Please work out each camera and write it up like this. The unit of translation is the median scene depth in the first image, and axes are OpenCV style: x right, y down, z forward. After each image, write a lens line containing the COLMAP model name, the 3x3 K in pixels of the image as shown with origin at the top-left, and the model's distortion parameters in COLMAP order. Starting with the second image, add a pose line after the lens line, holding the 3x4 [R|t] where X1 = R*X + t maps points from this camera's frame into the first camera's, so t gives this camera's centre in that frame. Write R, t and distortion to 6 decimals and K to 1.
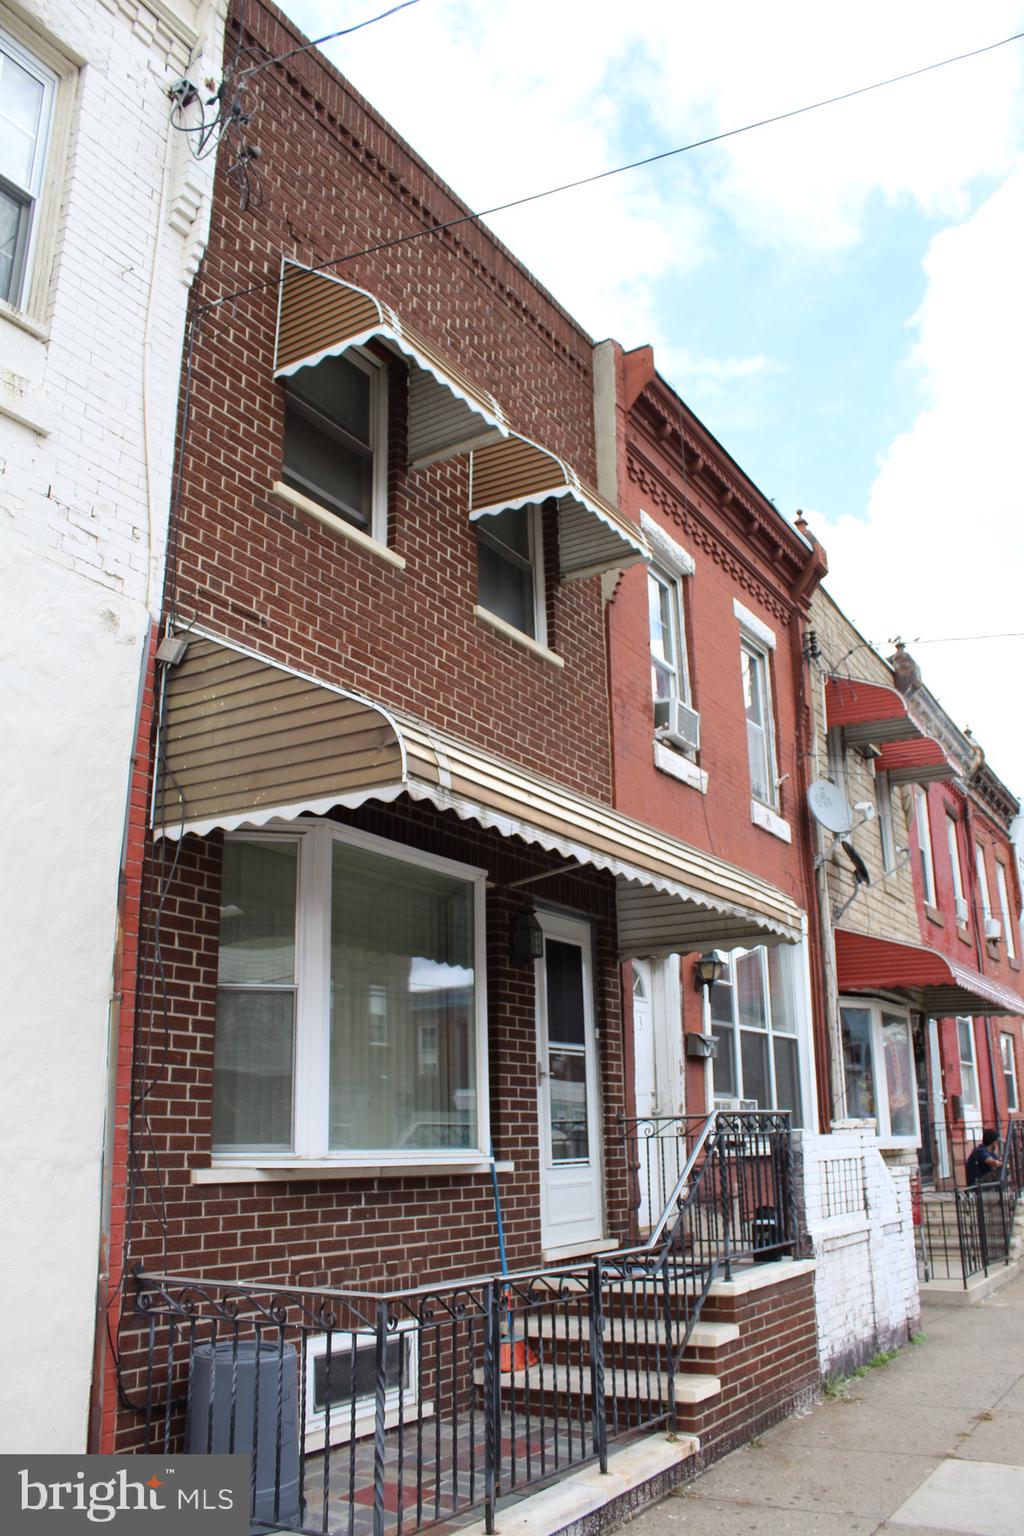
lens RADIAL K [[1249.9, 0, 524.8], [0, 1249.9, 764.8], [0, 0, 1]] dist [-0.174438, 0.143651]
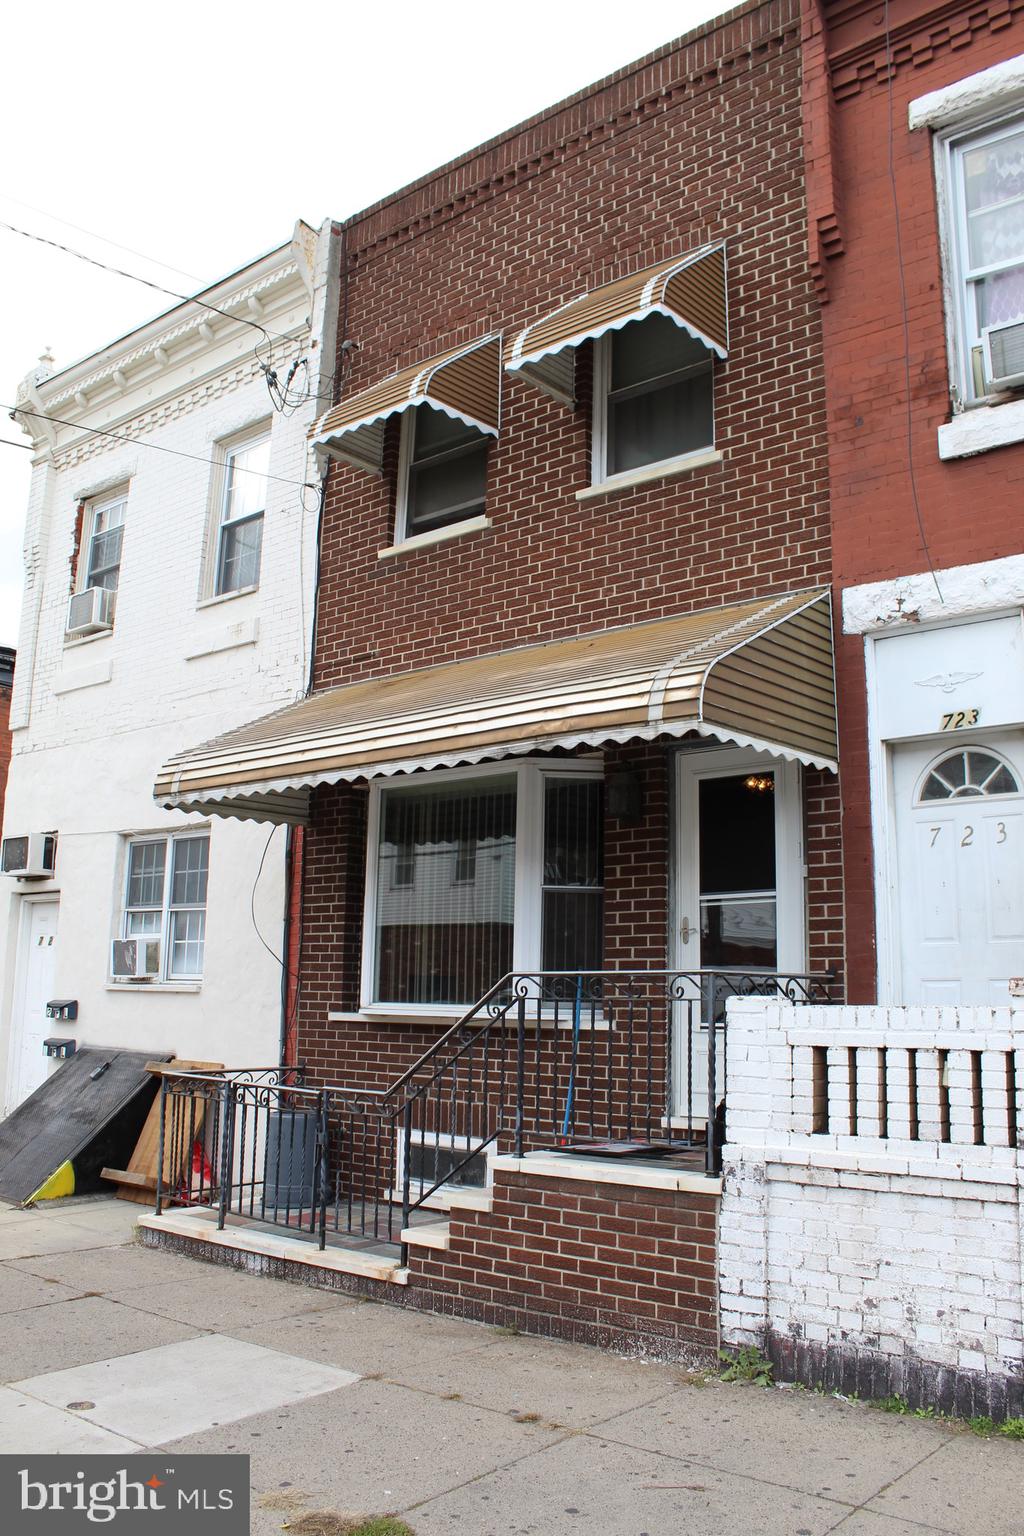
lens RADIAL K [[1249.9, 0, 524.8], [0, 1249.9, 764.8], [0, 0, 1]] dist [-0.174438, 0.143651]
pose [[-0.134678, -0.163648, -0.977283, 1.311931], [0.283830, 0.938571, -0.196280, 0.384861], [0.949369, -0.303817, -0.079956, 1.361008]]
